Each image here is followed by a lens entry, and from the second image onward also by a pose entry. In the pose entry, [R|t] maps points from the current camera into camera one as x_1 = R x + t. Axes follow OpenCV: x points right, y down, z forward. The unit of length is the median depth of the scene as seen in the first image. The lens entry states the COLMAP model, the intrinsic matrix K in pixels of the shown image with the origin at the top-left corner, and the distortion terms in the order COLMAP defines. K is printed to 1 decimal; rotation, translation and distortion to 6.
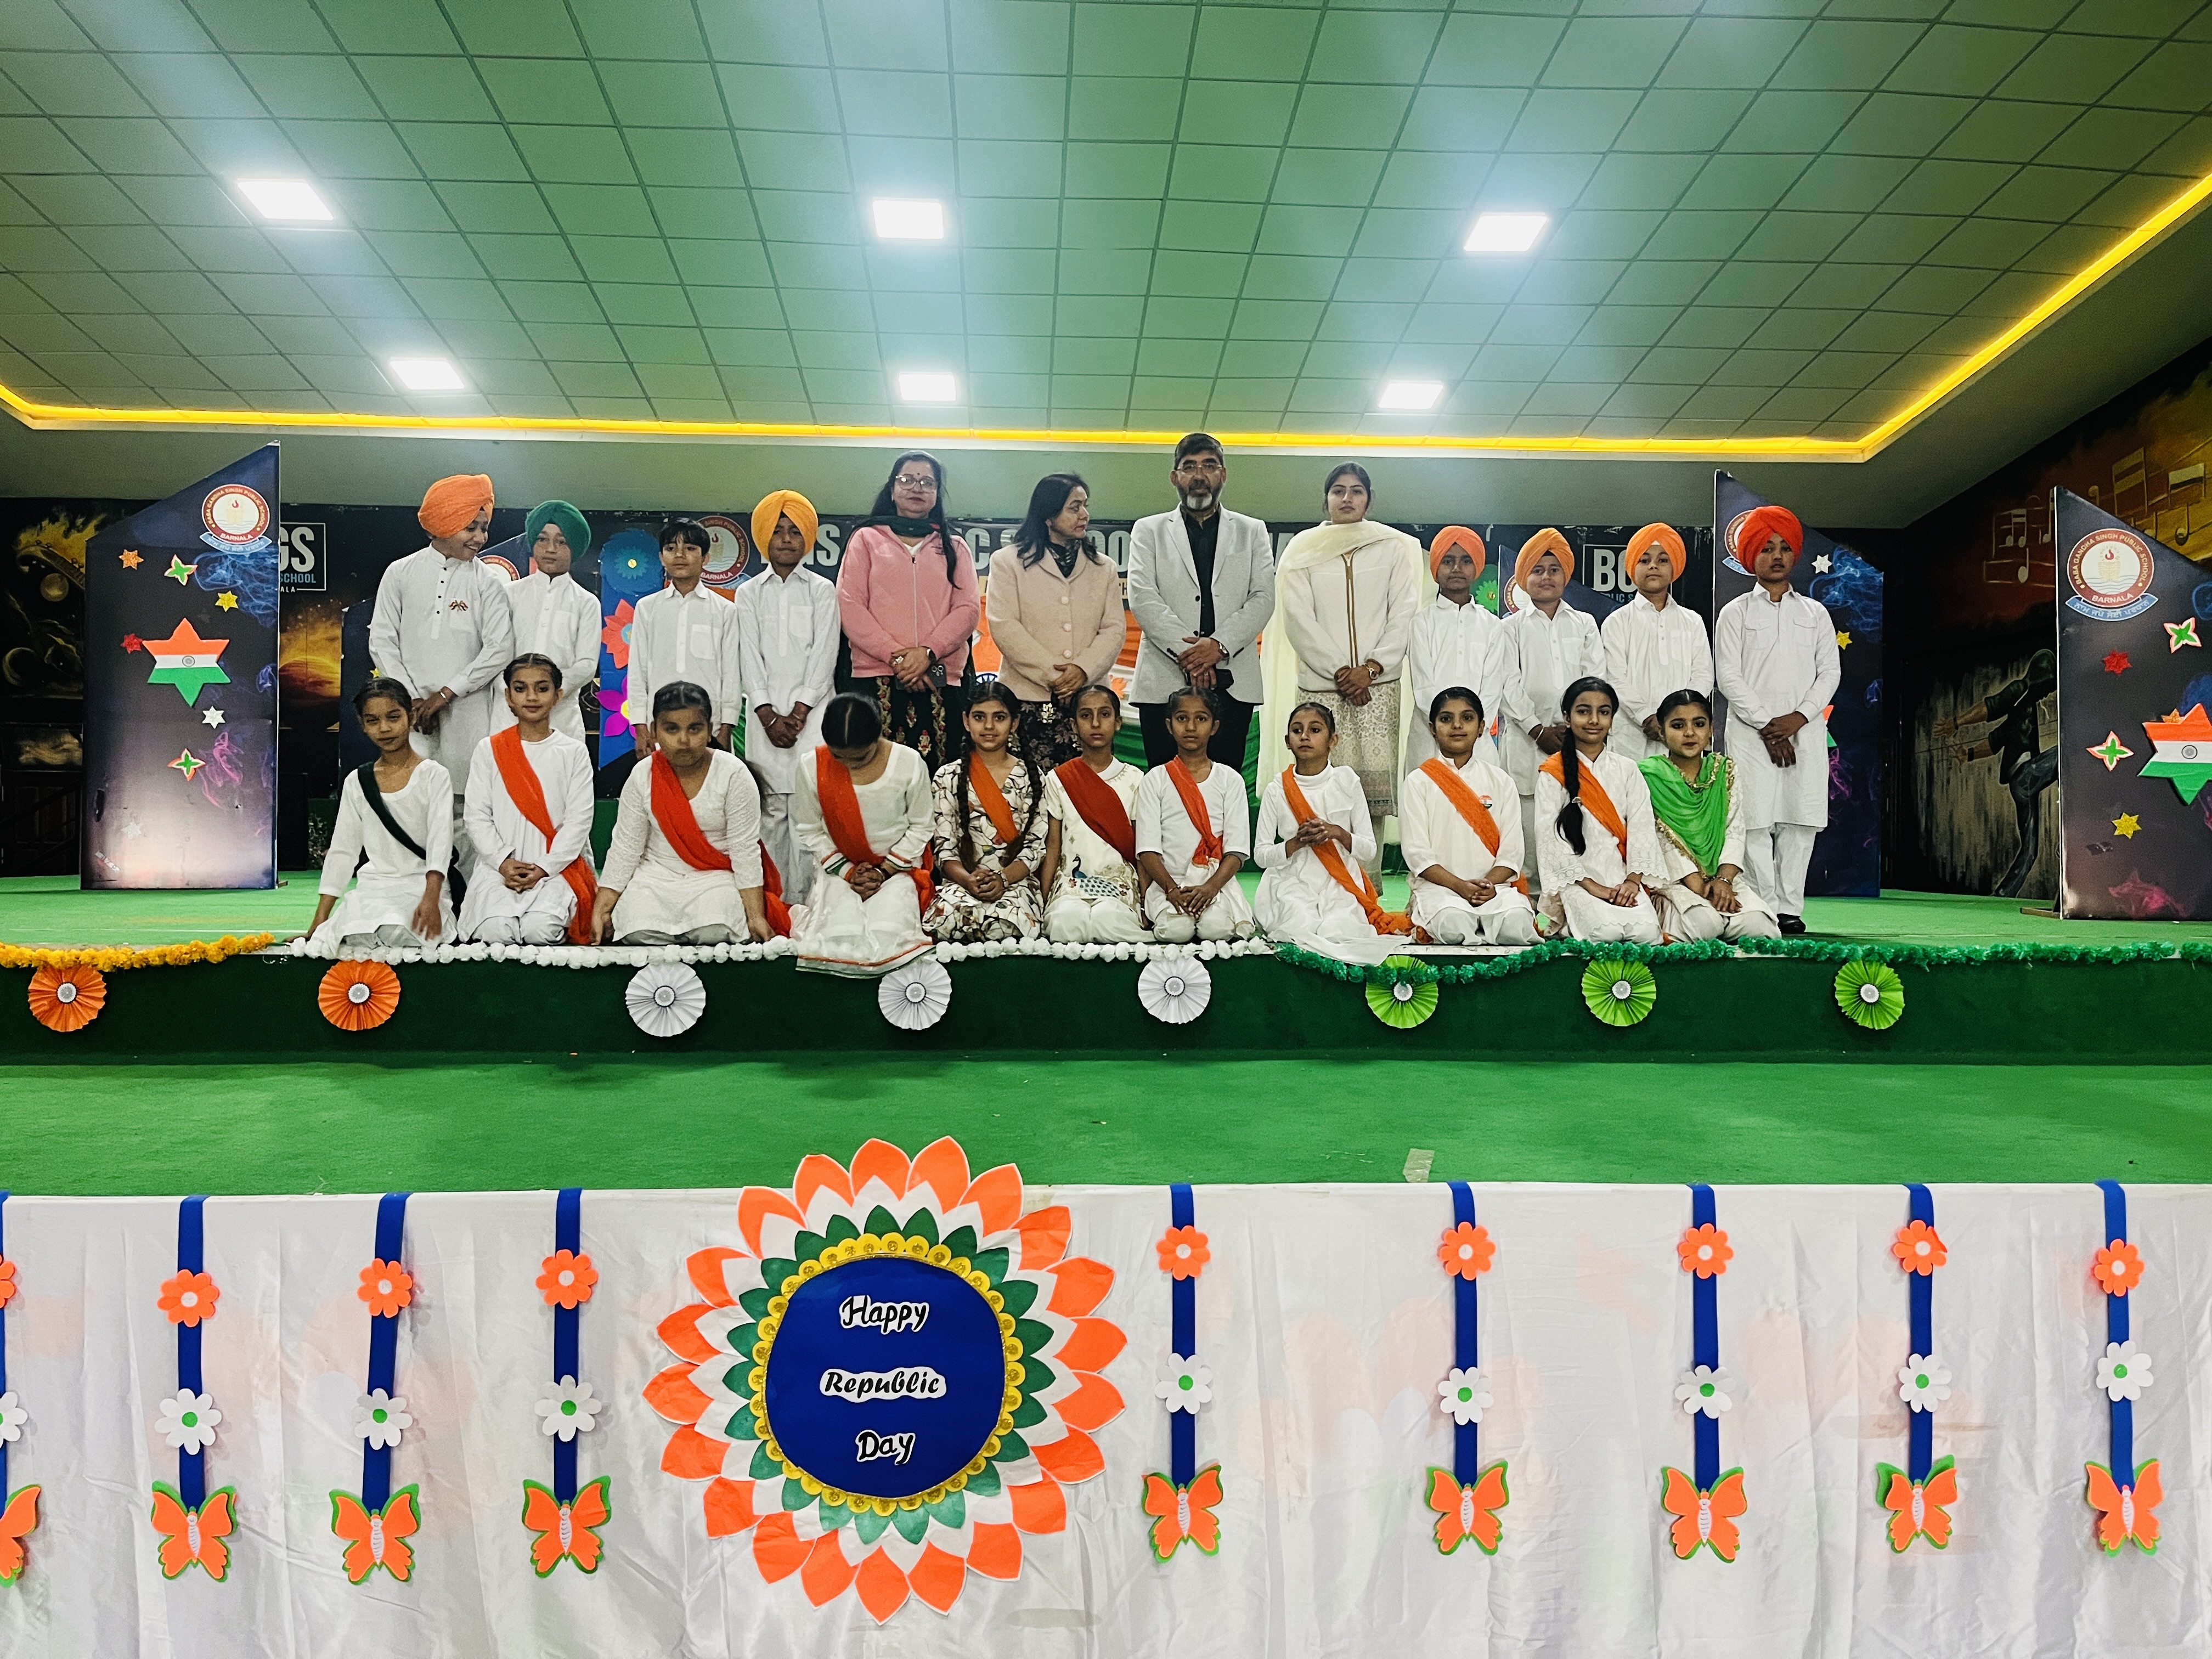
lens RADIAL K [[1676.7, 0, 1108.8], [0, 1676.7, 839.7], [0, 0, 1]] dist [0.065108, -0.089490]
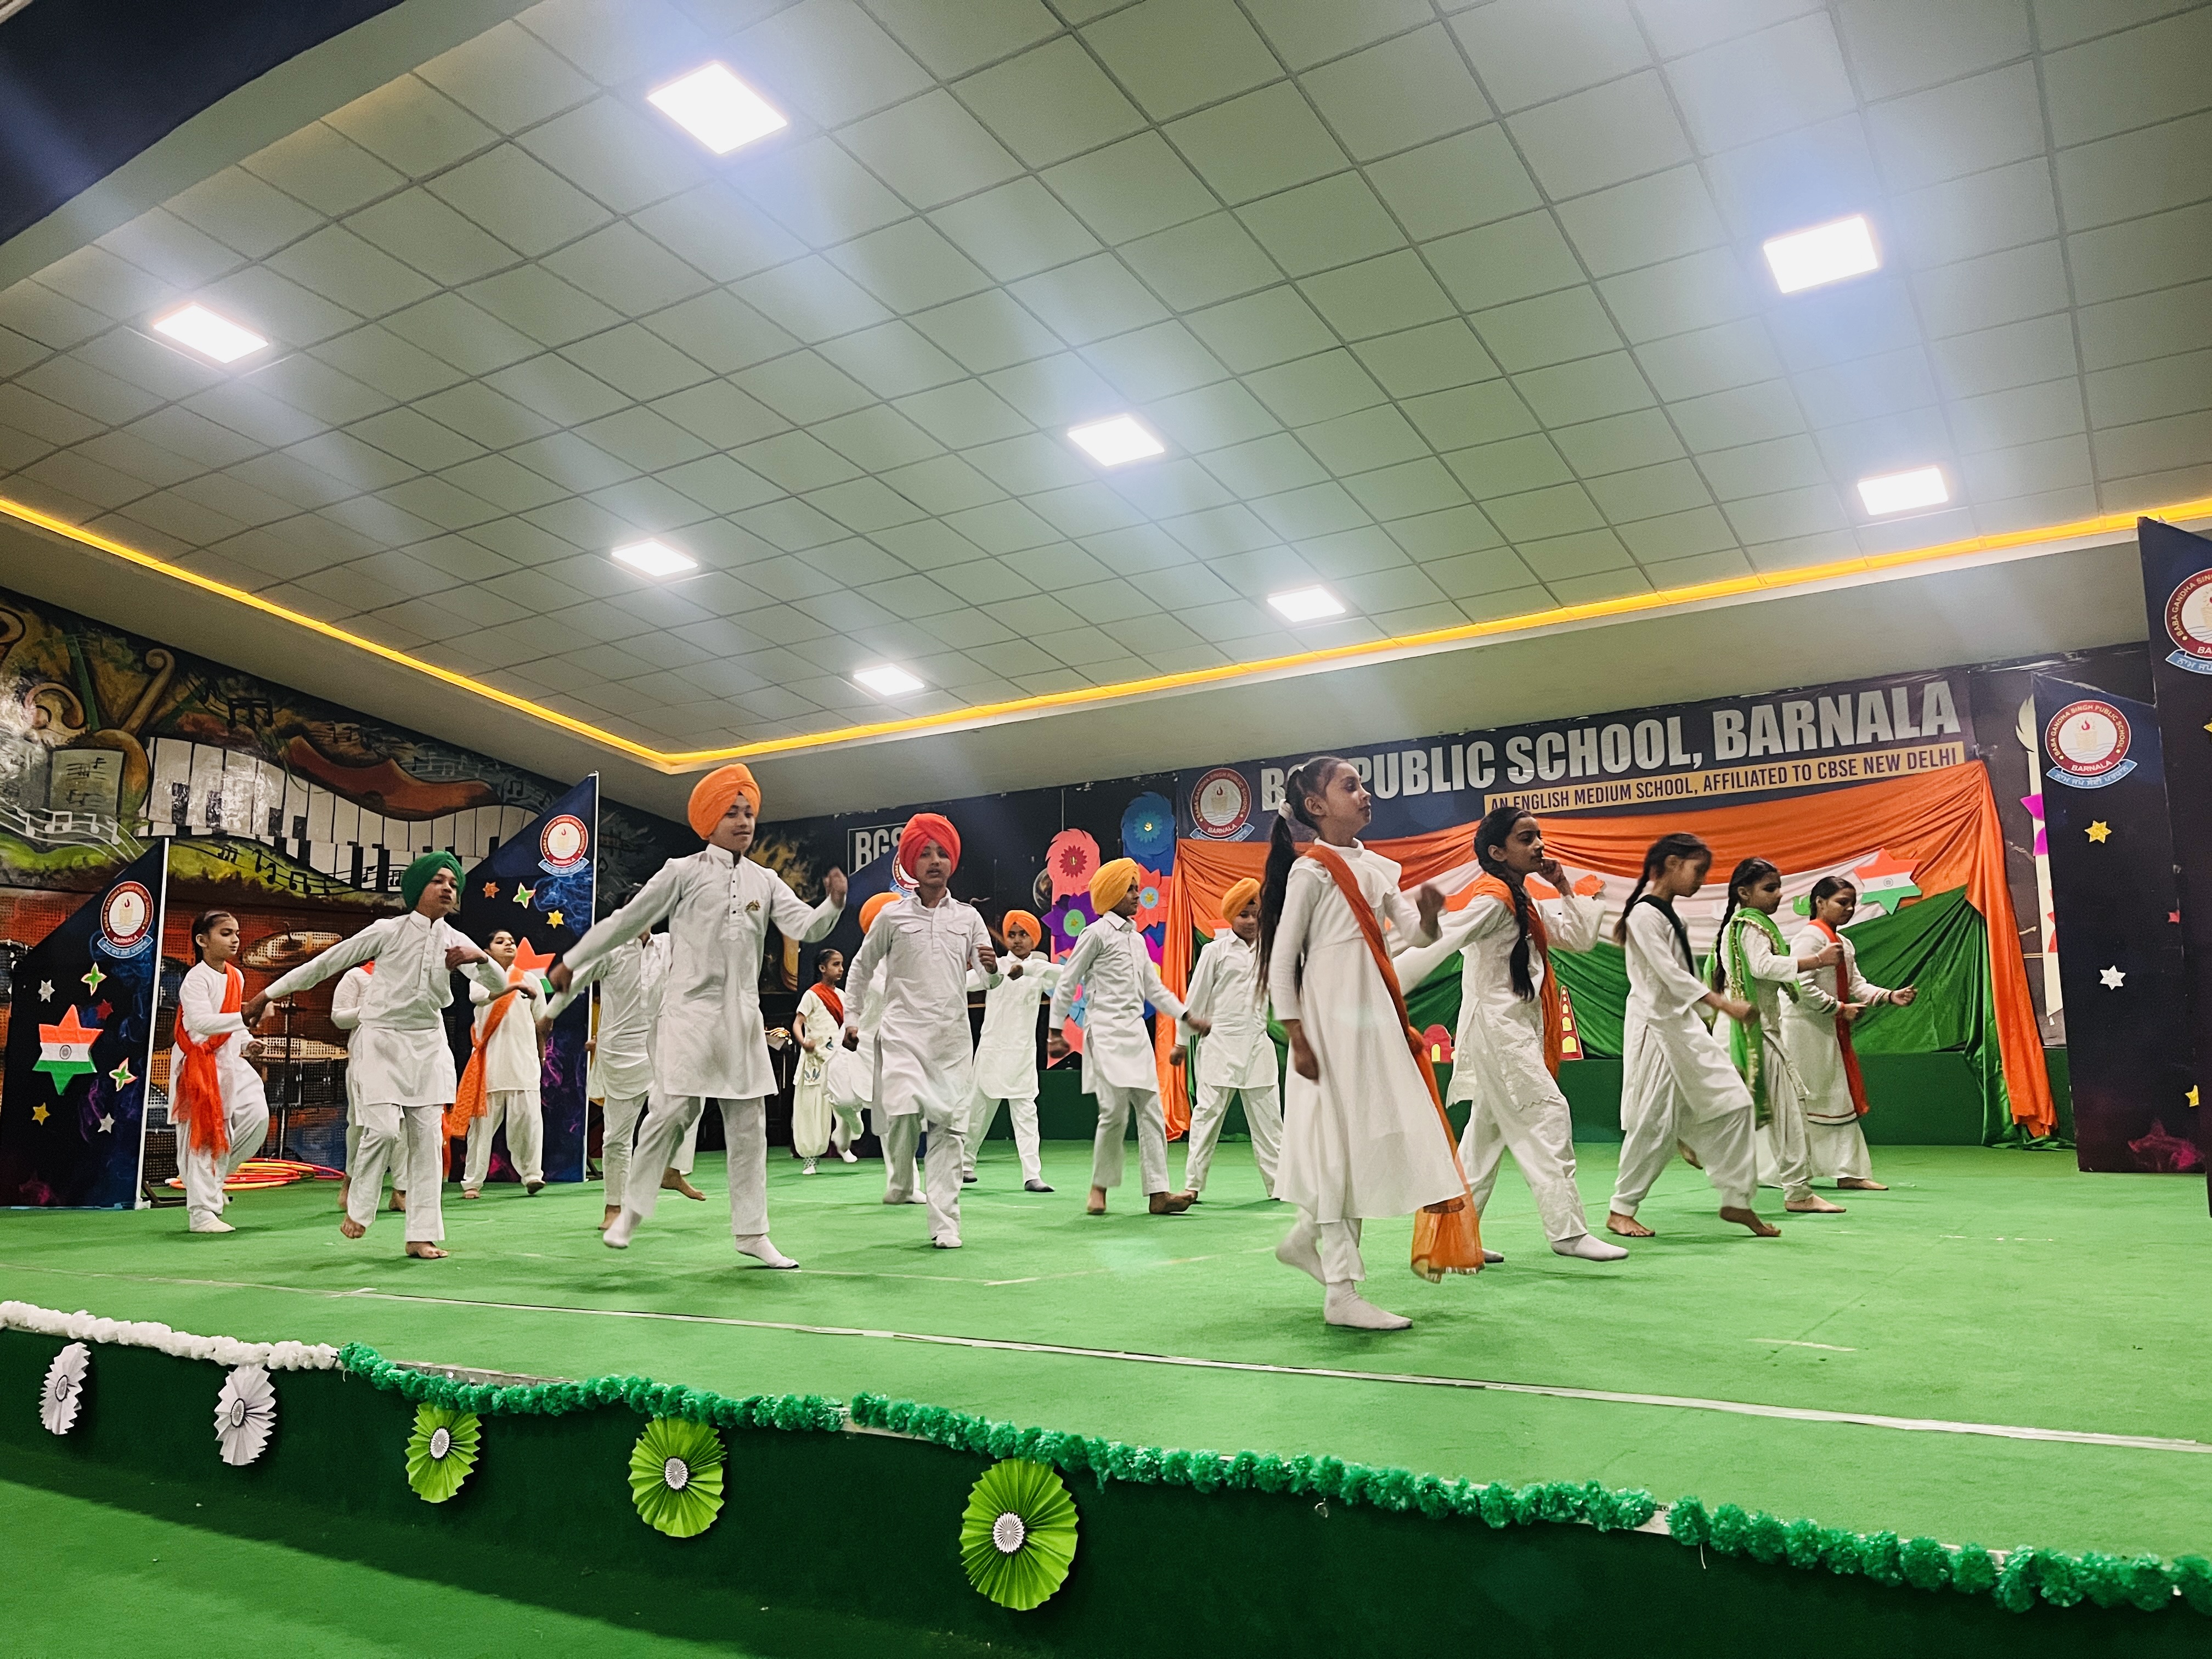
lens RADIAL K [[1676.7, 0, 1113.7], [0, 1676.7, 834.6], [0, 0, 1]] dist [0.065108, -0.089490]
pose [[0.813294, -0.105838, -0.572146, 0.426477], [0.024382, 0.988653, -0.148226, -0.021982], [0.581342, 0.106601, 0.806646, 0.315278]]
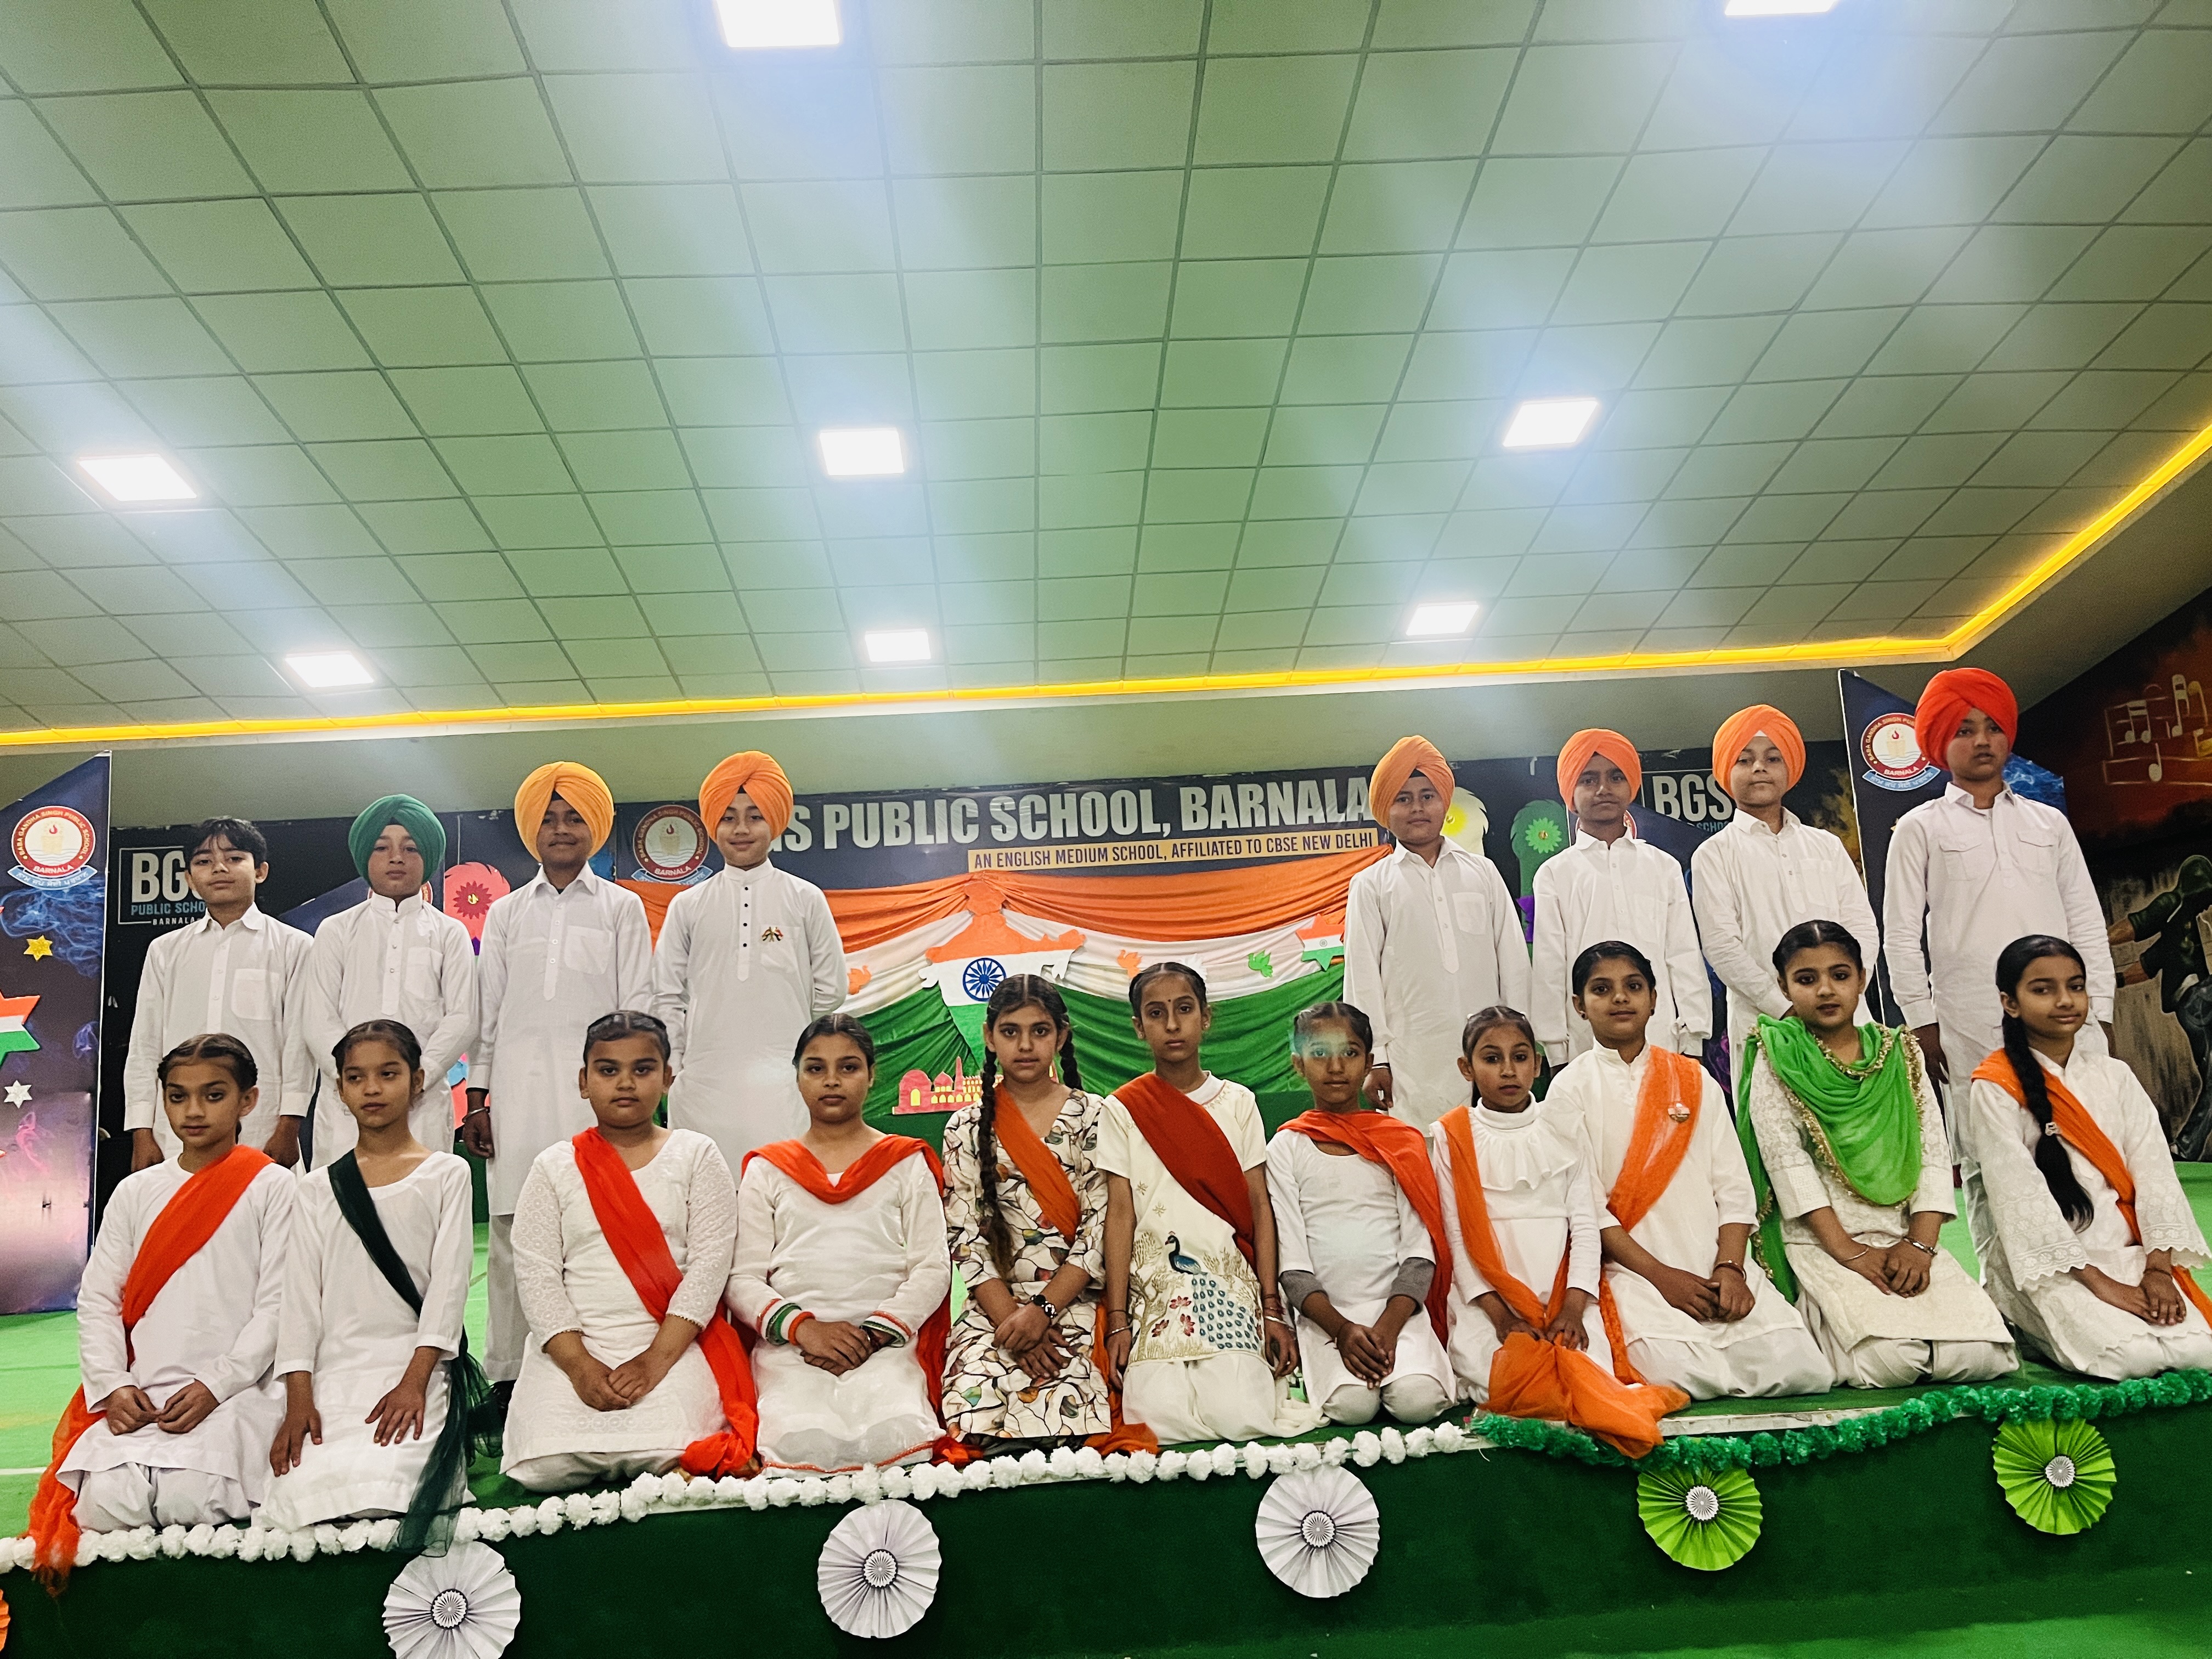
lens RADIAL K [[1676.7, 0, 1105.2], [0, 1676.7, 841.1], [0, 0, 1]] dist [0.065108, -0.089490]
pose [[0.997766, -0.066739, 0.002955, -0.011361], [0.066397, 0.985843, -0.153967, -0.033072], [0.007363, 0.153819, 0.988072, 0.198625]]
